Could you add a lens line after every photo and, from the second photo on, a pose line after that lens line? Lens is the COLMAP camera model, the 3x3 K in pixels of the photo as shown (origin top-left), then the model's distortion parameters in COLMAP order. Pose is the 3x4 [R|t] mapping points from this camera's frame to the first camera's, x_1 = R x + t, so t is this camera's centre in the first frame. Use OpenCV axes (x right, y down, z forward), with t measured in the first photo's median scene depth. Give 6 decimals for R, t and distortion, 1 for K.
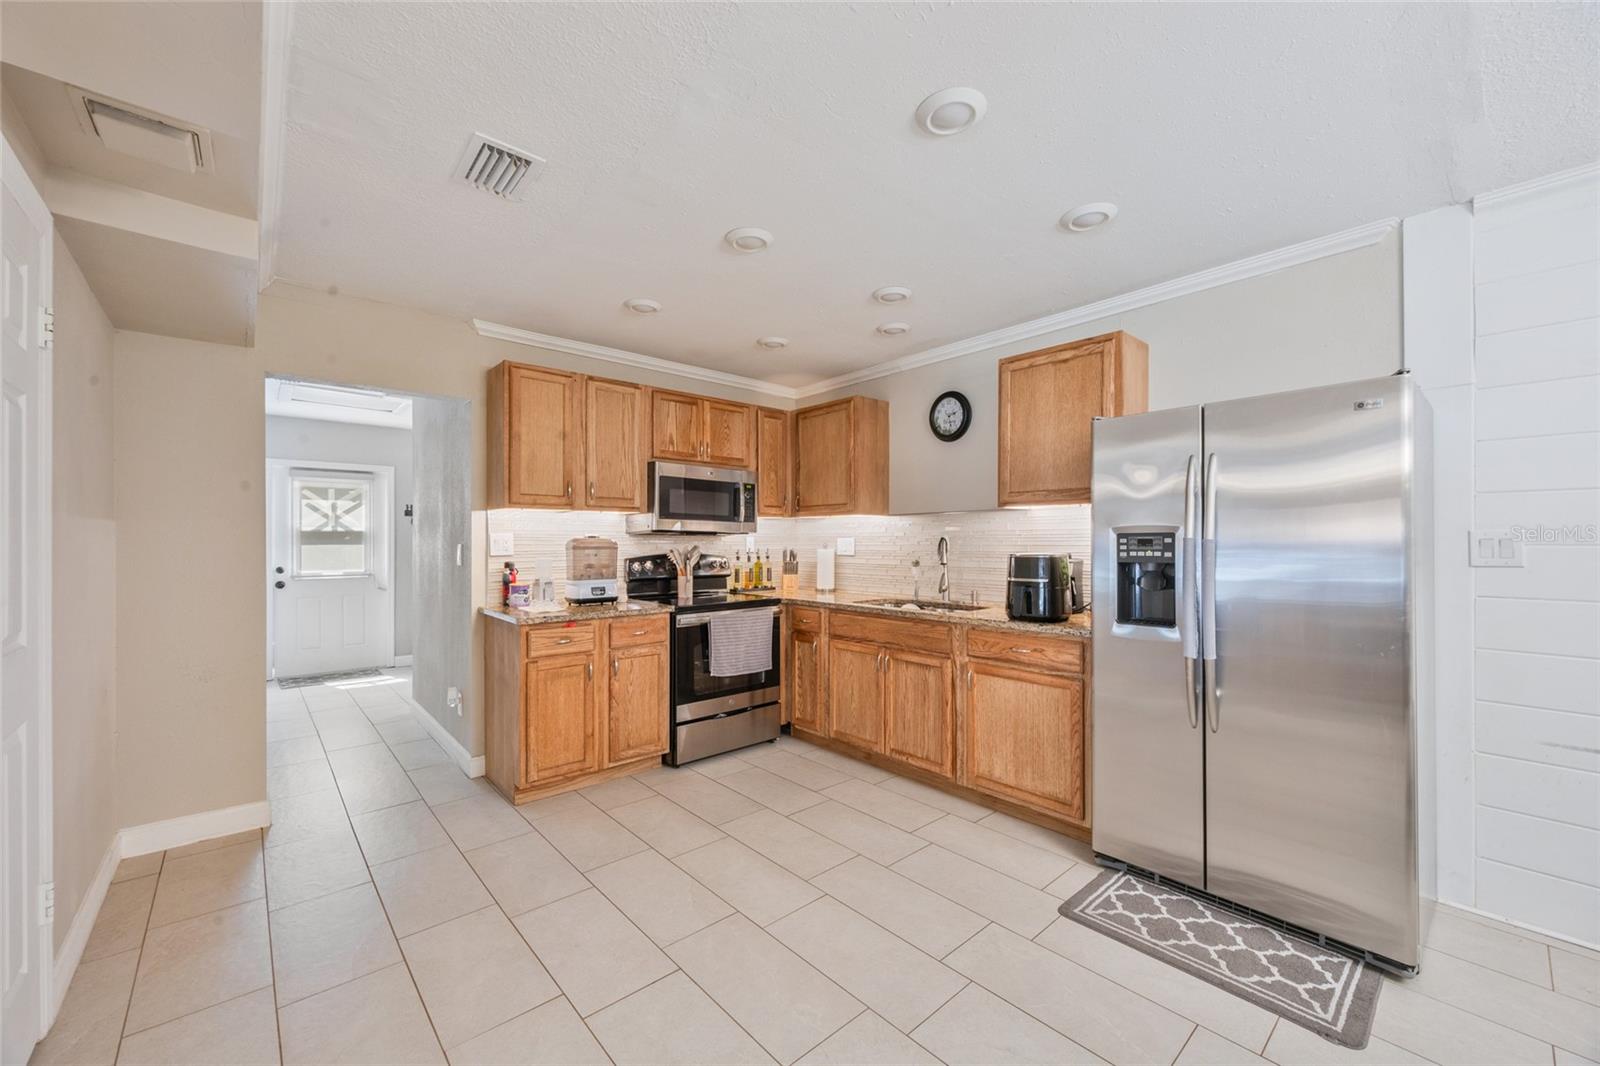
lens RADIAL K [[624.9, 0, 800.4], [0, 624.9, 546.2], [0, 0, 1]] dist [0.001349, 0.000130]
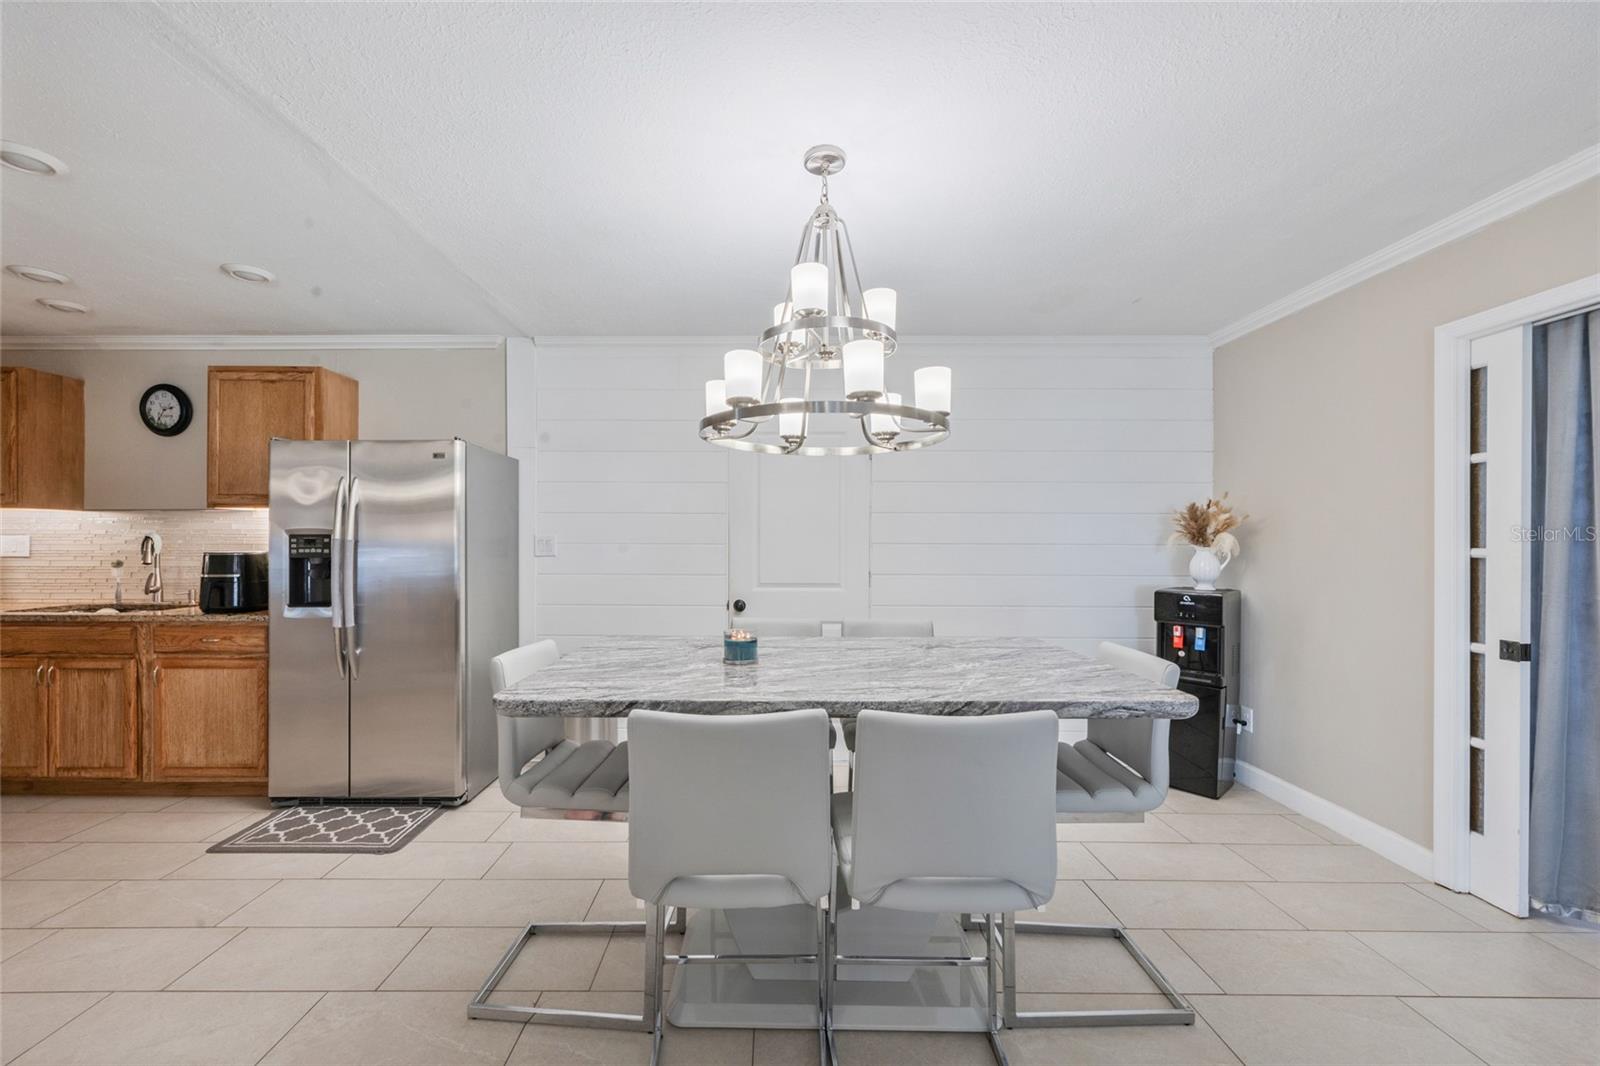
lens RADIAL K [[640.3, 0, 795.1], [0, 640.3, 544.1], [0, 0, 1]] dist [-0.001573, -0.000242]
pose [[0.658176, -0.002546, 0.752860, 0.179020], [0.002513, 0.999996, 0.001185, -0.000389], [-0.752860, 0.001112, 0.658180, -0.492513]]
